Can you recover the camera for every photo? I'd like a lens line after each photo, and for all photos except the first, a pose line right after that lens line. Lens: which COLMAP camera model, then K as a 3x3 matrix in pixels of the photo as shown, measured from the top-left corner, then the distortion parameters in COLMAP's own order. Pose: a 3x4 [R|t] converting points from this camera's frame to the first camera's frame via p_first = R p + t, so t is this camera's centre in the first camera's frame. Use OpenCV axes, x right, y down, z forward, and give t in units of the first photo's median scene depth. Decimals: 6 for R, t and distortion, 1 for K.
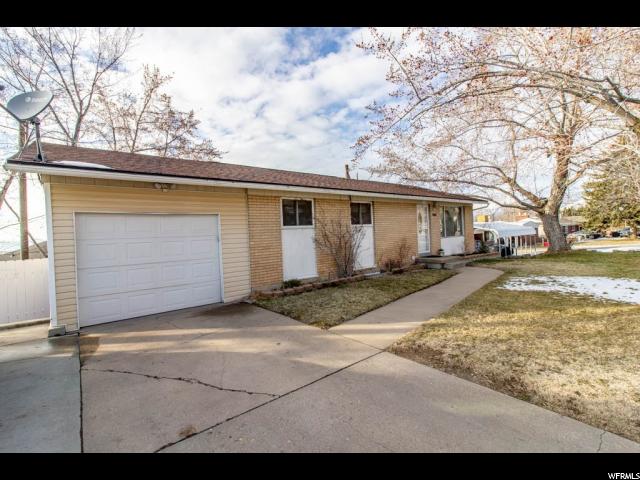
lens RADIAL K [[294.4, 0, 320.2], [0, 294.4, 234.6], [0, 0, 1]] dist [-0.000478, 0.000753]
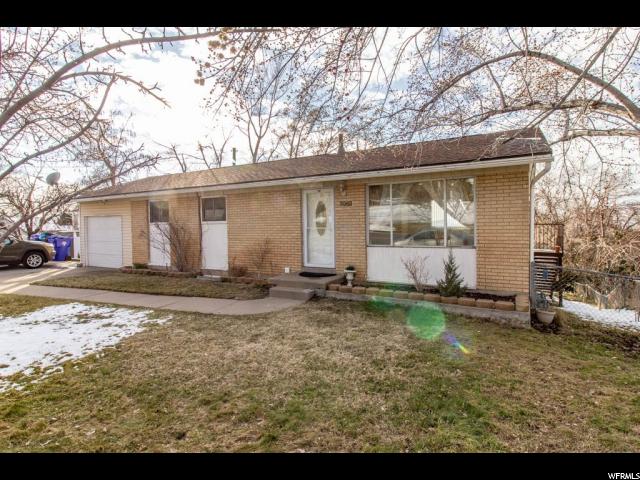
lens RADIAL K [[347.7, 0, 320.0], [0, 347.7, 240.0], [0, 0, 1]] dist [0.005696, 0.000495]
pose [[0.362727, 0.080913, -0.928376, 1.059787], [-0.006088, 0.996408, 0.084464, -0.057799], [0.931876, -0.024986, 0.361917, 0.764134]]
